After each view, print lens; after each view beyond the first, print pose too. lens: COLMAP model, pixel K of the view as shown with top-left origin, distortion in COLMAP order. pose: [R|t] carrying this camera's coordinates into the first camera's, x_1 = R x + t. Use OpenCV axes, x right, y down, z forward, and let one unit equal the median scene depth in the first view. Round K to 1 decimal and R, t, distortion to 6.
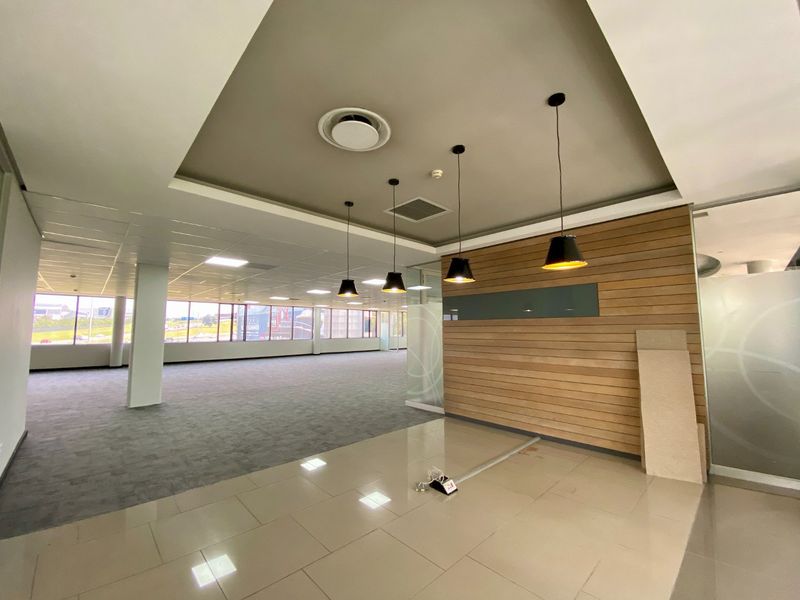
lens RADIAL K [[330.0, 0, 395.8], [0, 330.0, 297.4], [0, 0, 1]] dist [0.002852, 0.000035]
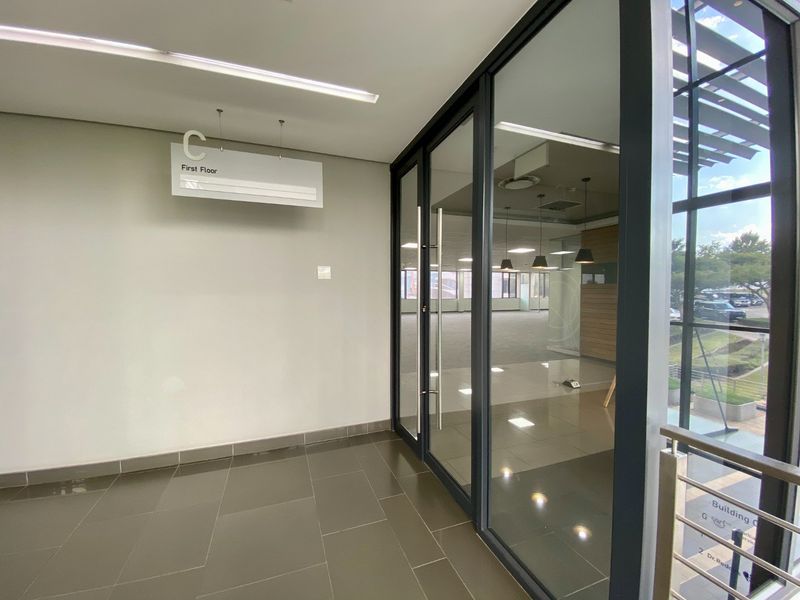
lens RADIAL K [[330.0, 0, 395.8], [0, 330.0, 297.4], [0, 0, 1]] dist [0.002852, 0.000035]
pose [[0.920526, 0.010394, -0.390543, -0.006006], [0.036108, 0.993104, 0.111538, -0.019391], [0.389009, -0.116775, 0.913803, -0.180746]]
